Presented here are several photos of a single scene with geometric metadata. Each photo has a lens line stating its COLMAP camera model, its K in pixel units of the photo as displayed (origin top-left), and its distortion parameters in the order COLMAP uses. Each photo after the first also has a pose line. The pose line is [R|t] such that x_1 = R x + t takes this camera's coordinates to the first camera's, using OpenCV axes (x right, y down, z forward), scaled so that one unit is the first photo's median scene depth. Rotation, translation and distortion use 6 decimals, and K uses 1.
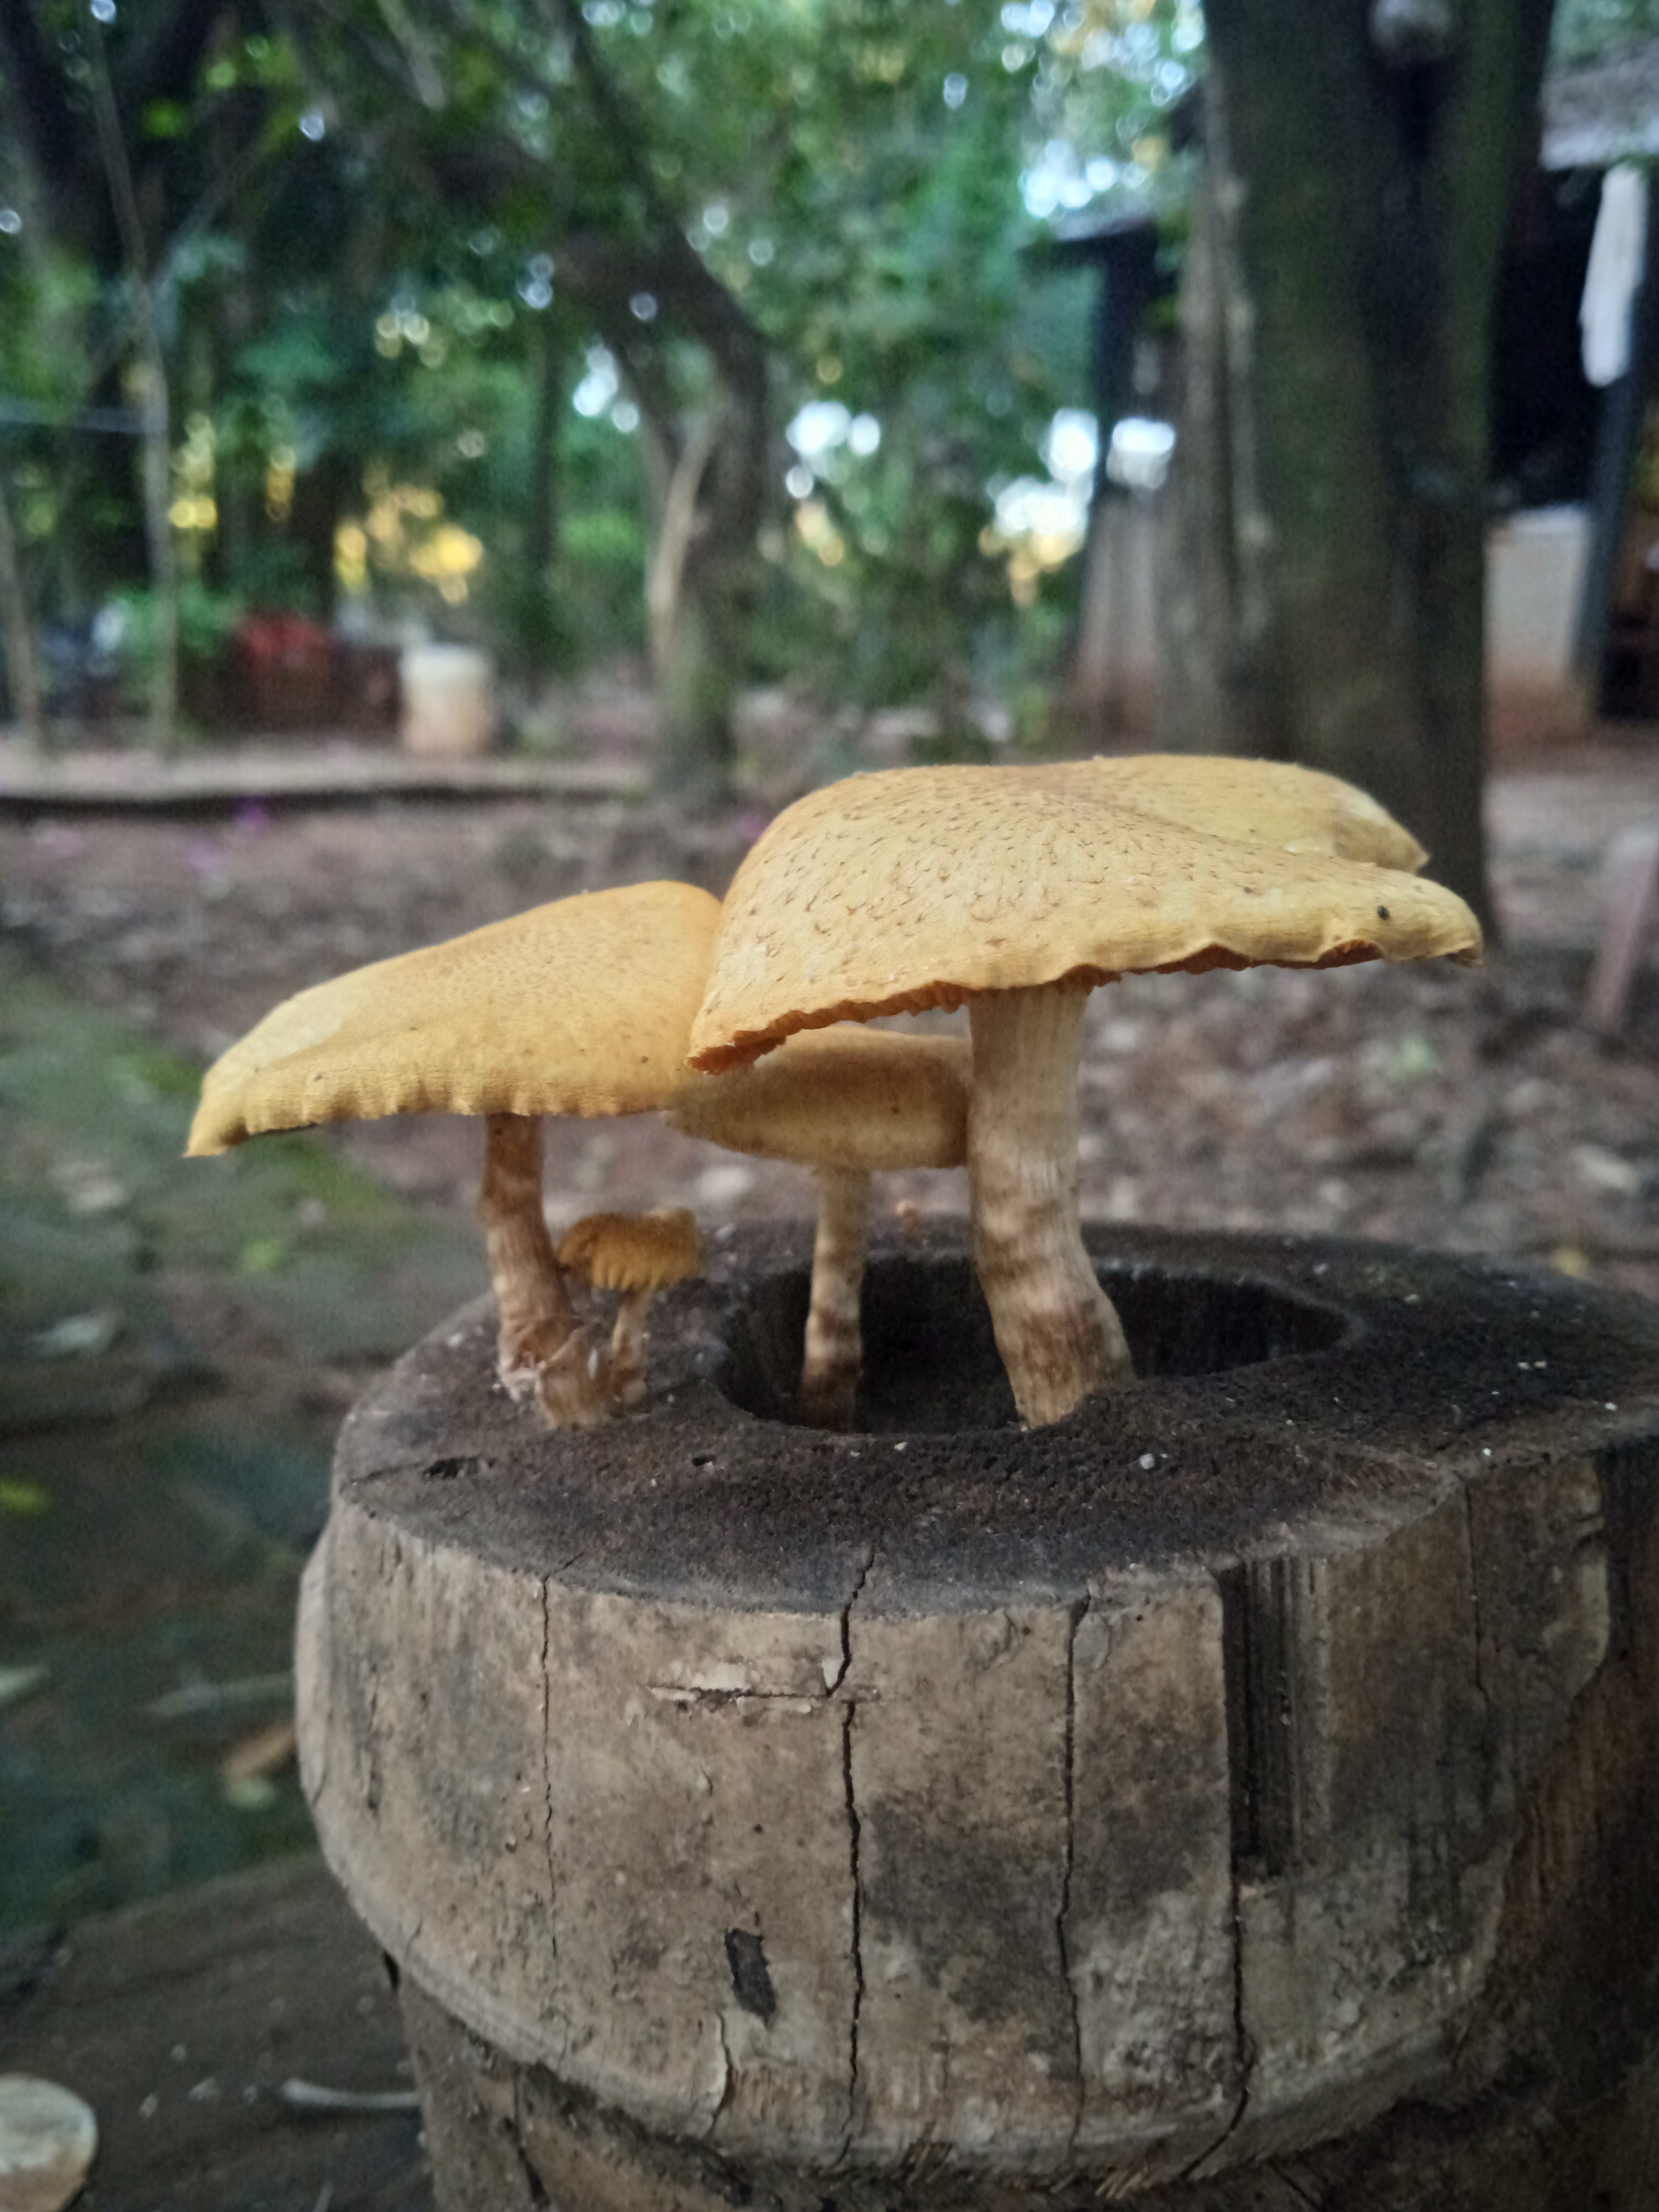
lens RADIAL K [[2011.1, 0, 829.5], [0, 2011.1, 1106.0], [0, 0, 1]] dist [0.002540, -0.057993]
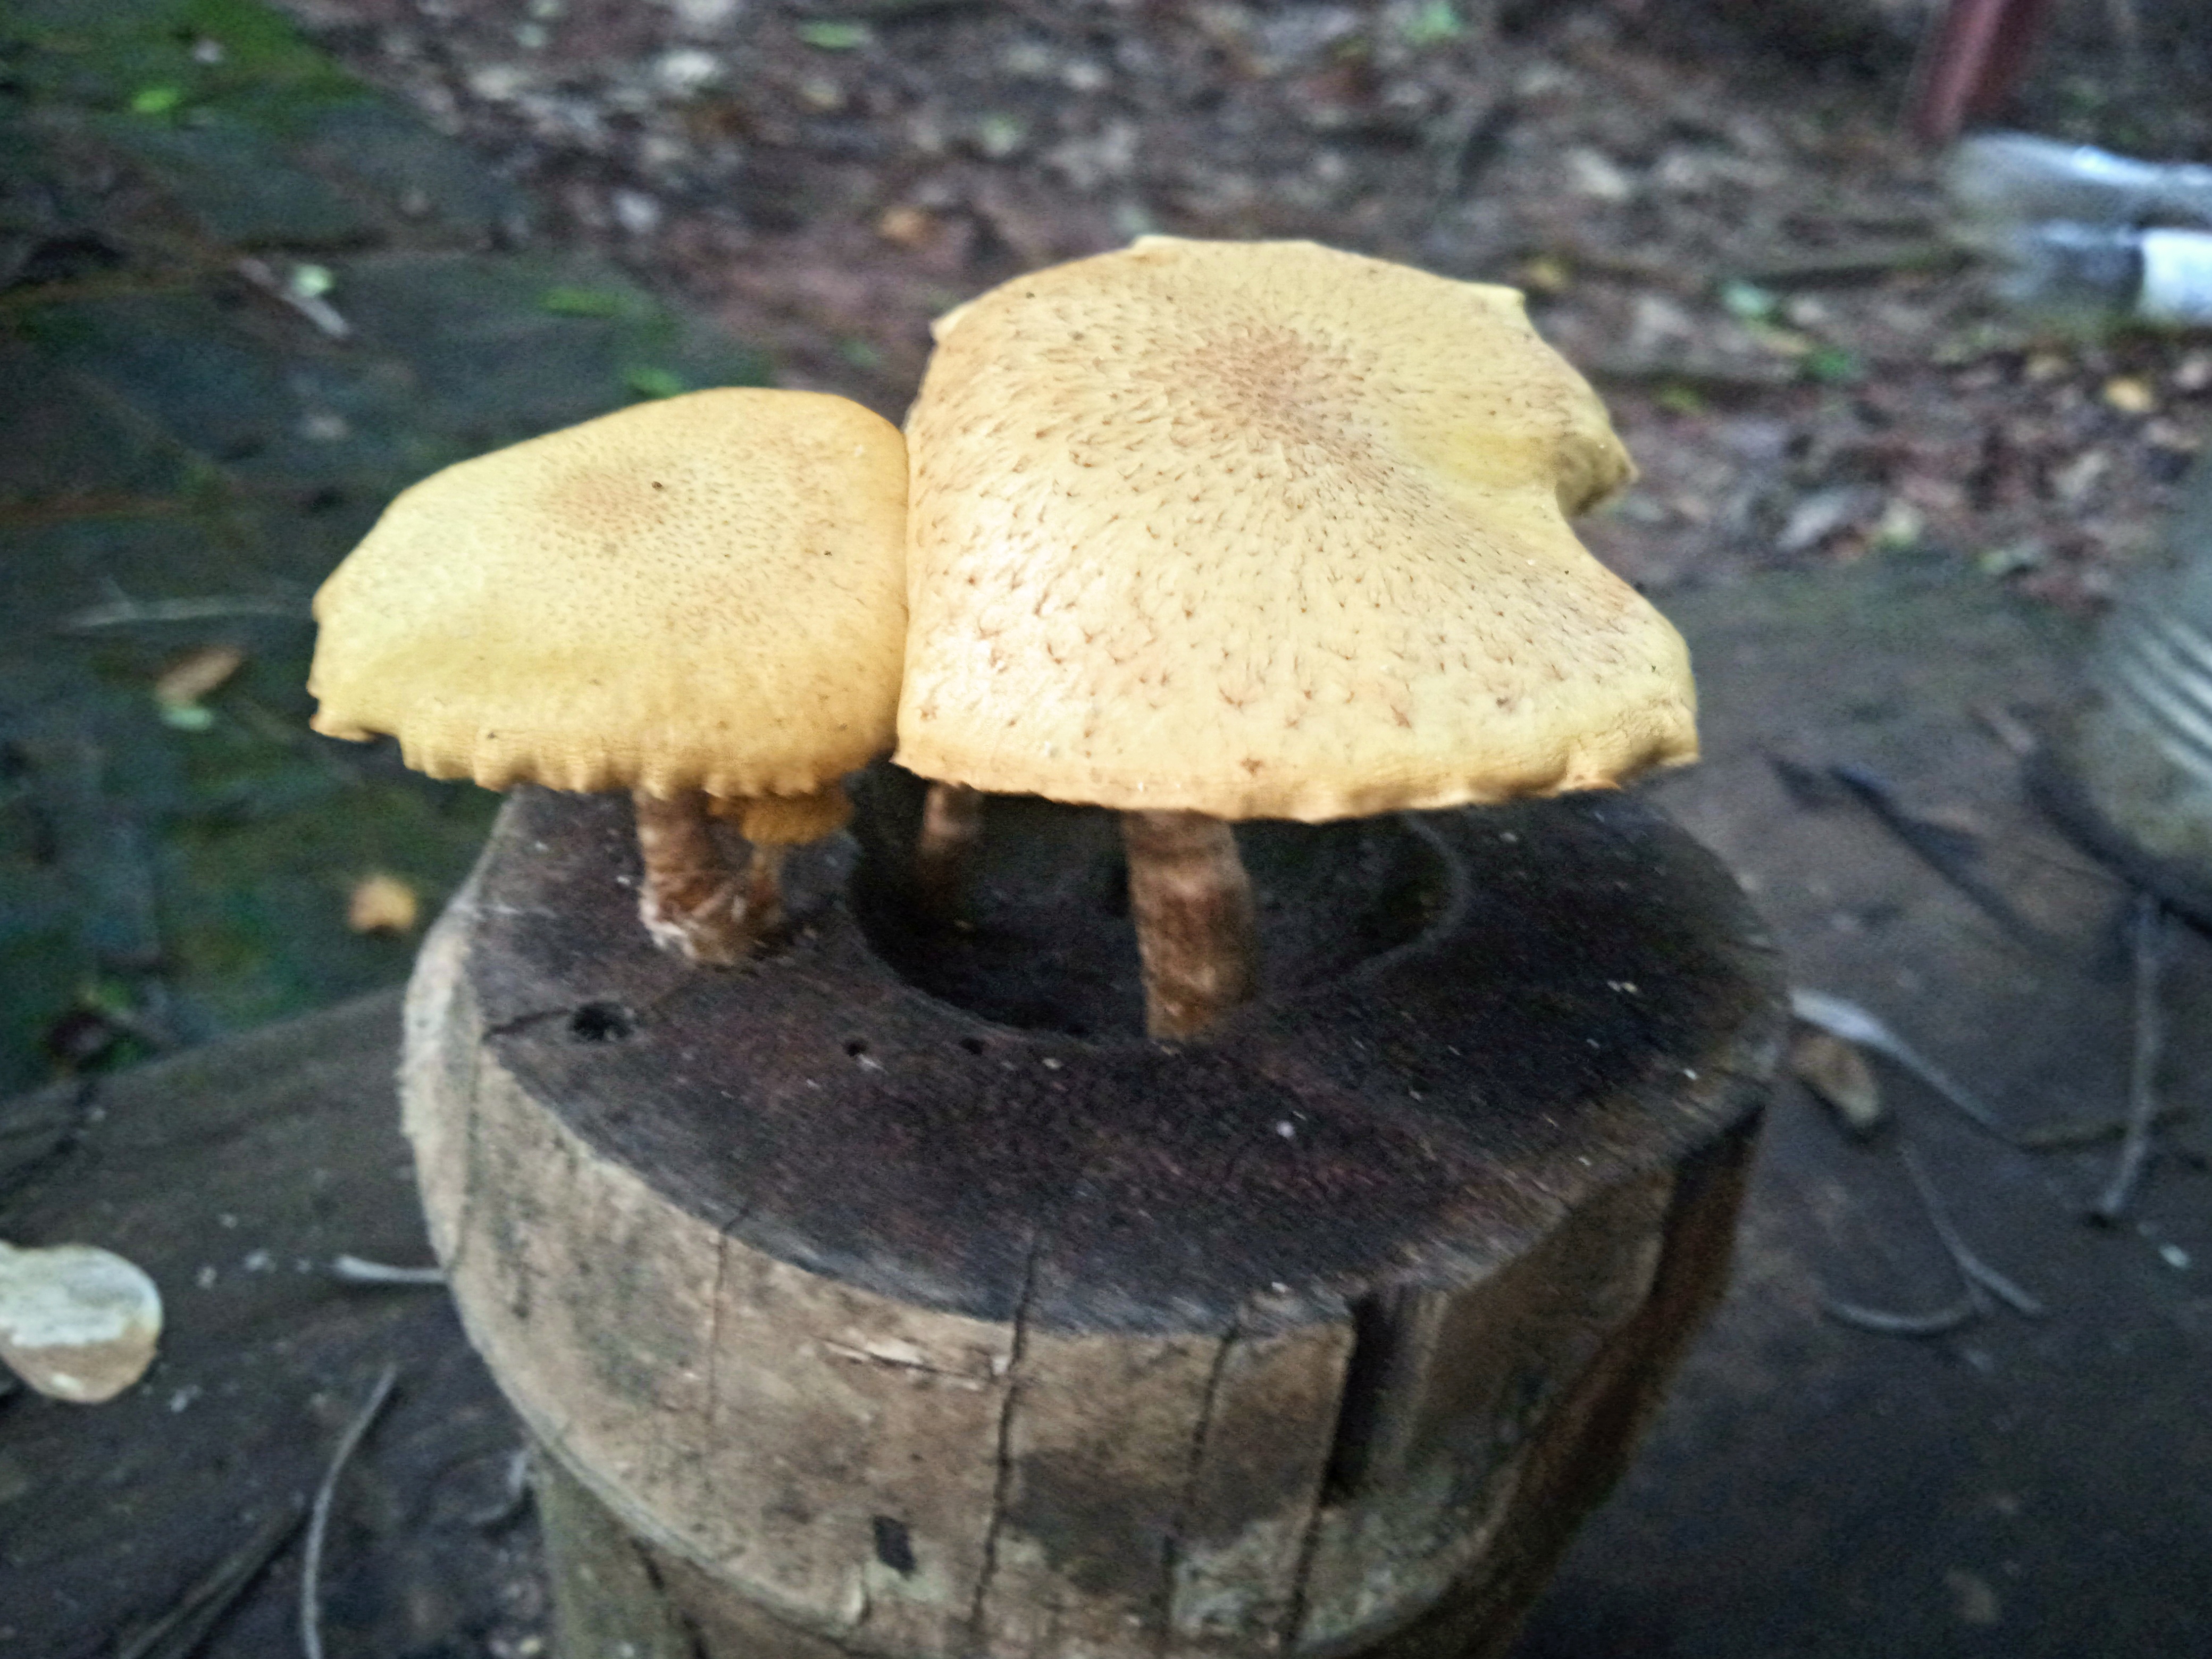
lens RADIAL K [[2011.1, 0, 1117.0], [0, 2011.1, 892.2], [0, 0, 1]] dist [0.002540, -0.057993]
pose [[0.980350, 0.061319, 0.187493, -0.142962], [-0.134842, 0.902045, 0.410039, -0.371075], [-0.143983, -0.427264, 0.892589, 0.102122]]
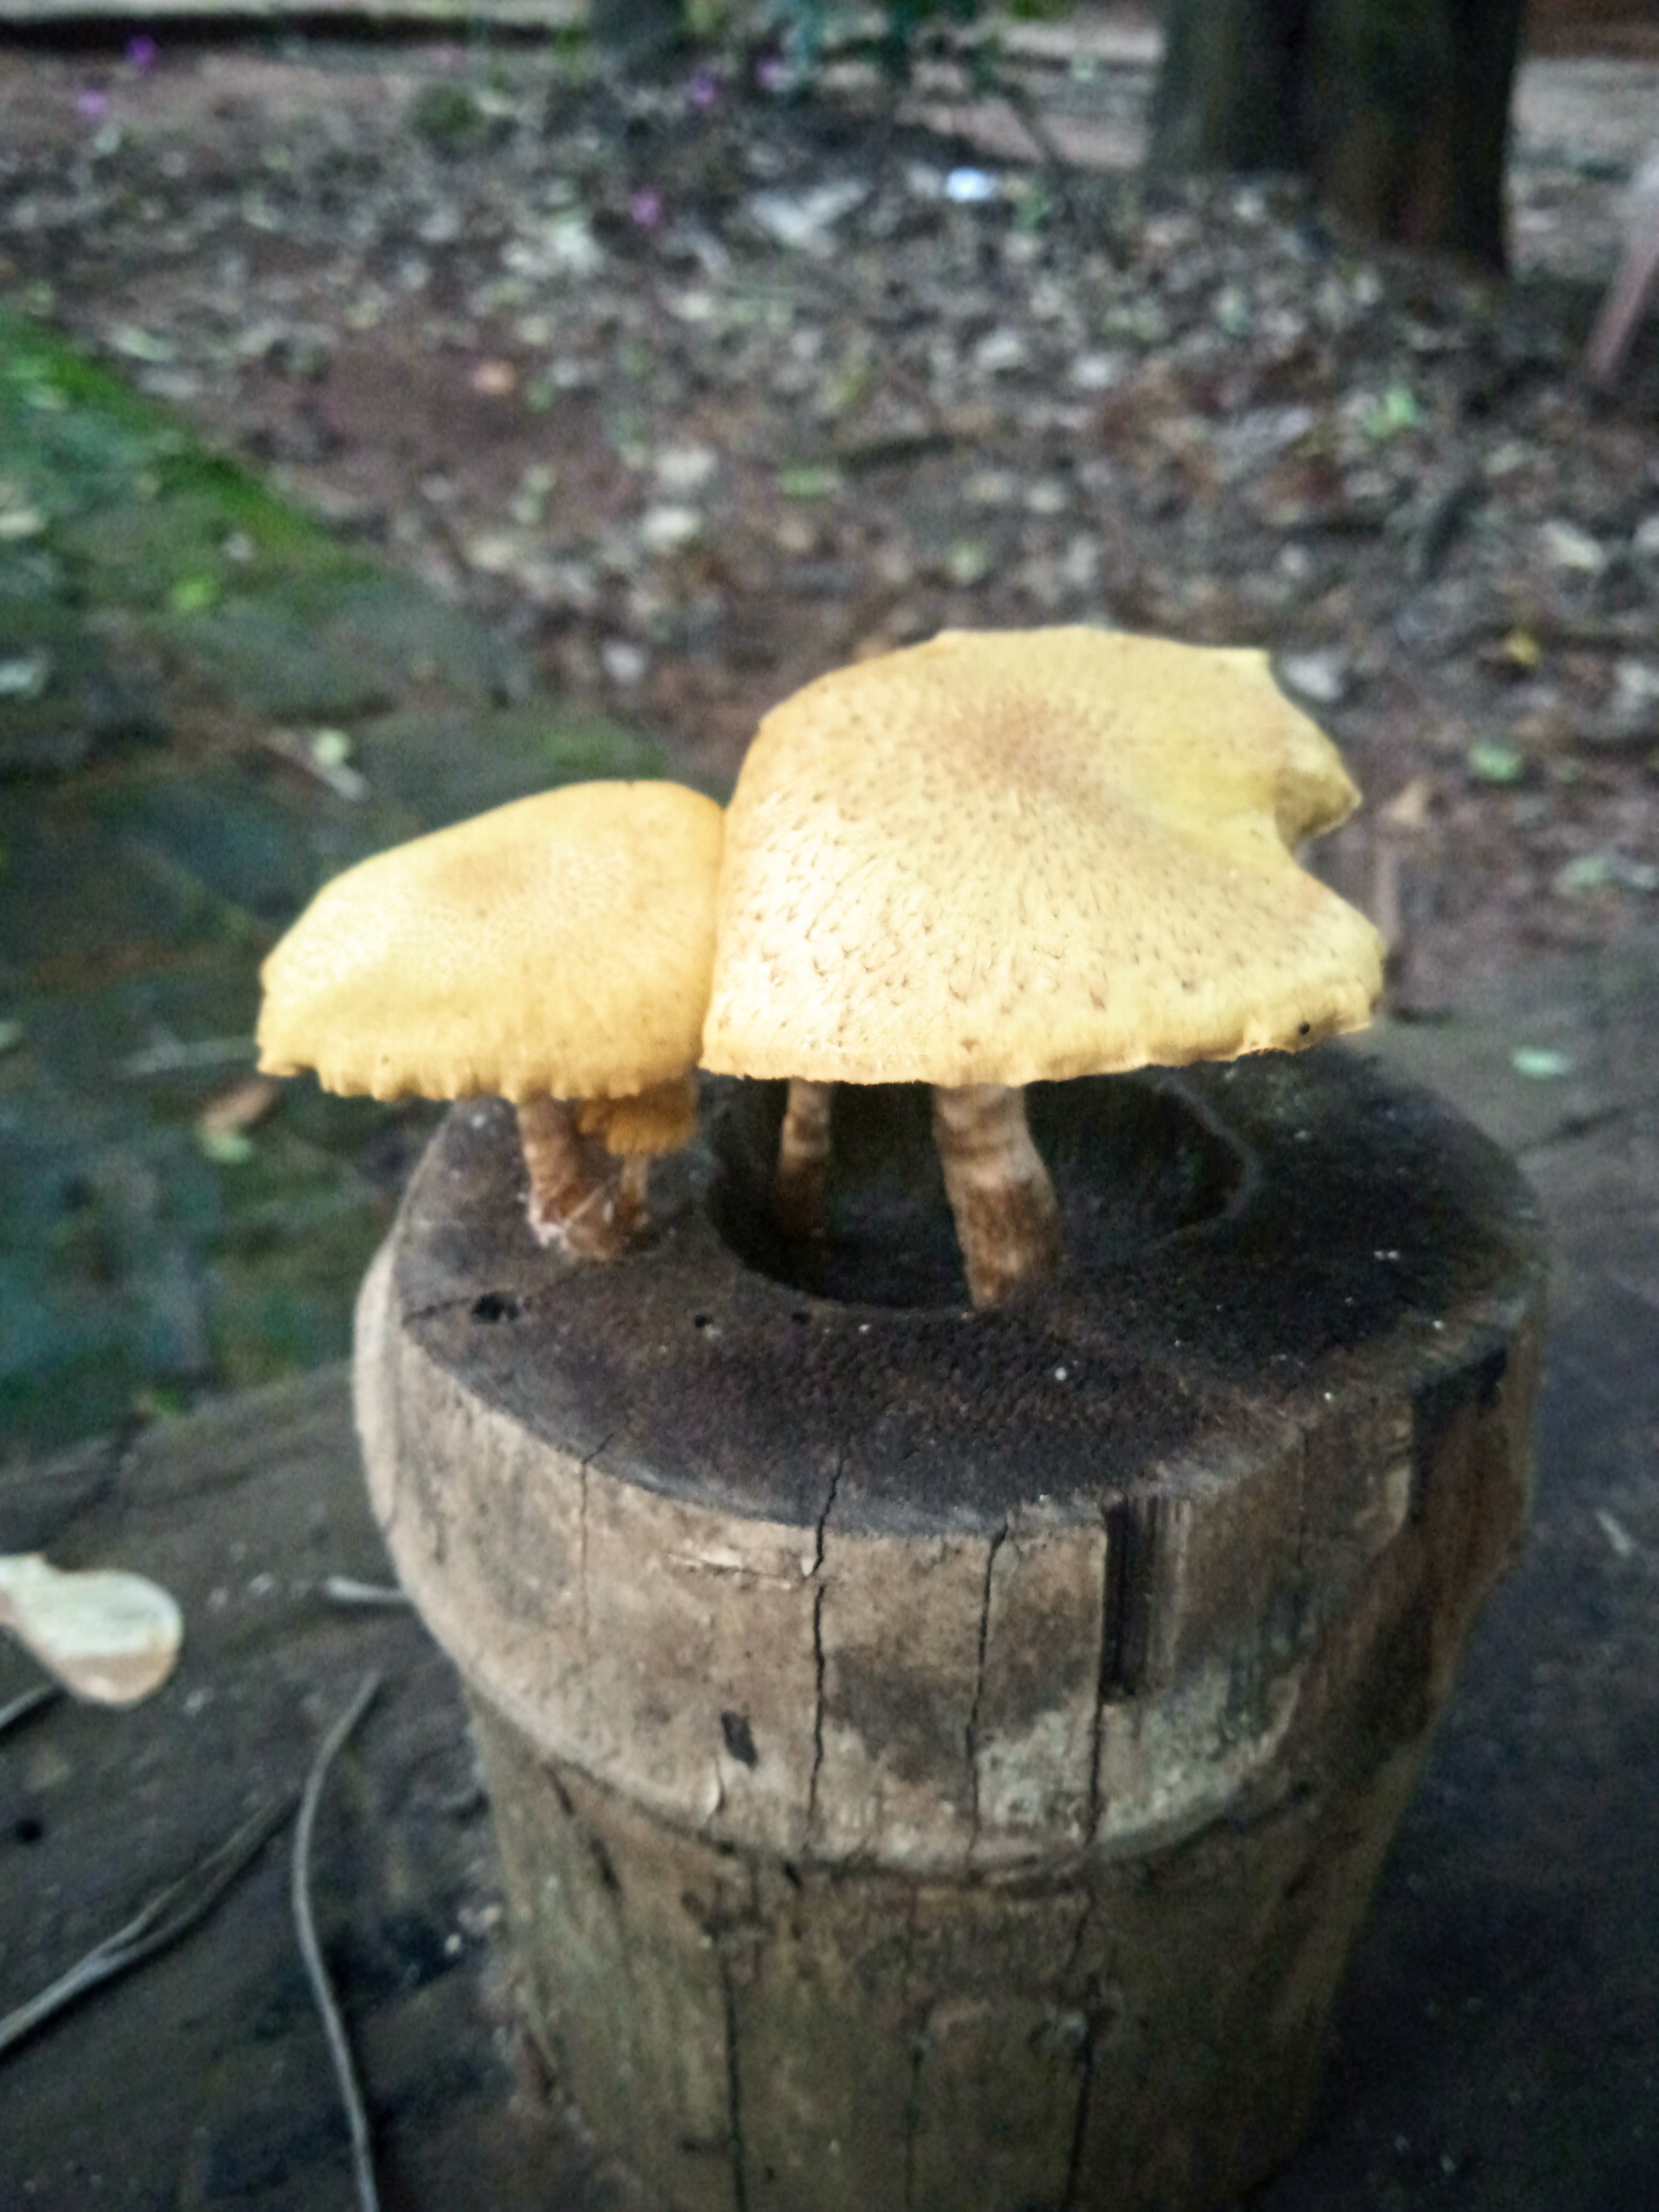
lens RADIAL K [[2006.7, 0, 819.1], [0, 2006.7, 1151.2], [0, 0, 1]] dist [0.016567, -0.067262]
pose [[0.999051, 0.029559, 0.032001, -0.037647], [-0.038982, 0.934506, 0.353805, -0.392014], [-0.019447, -0.354717, 0.934772, -0.119647]]
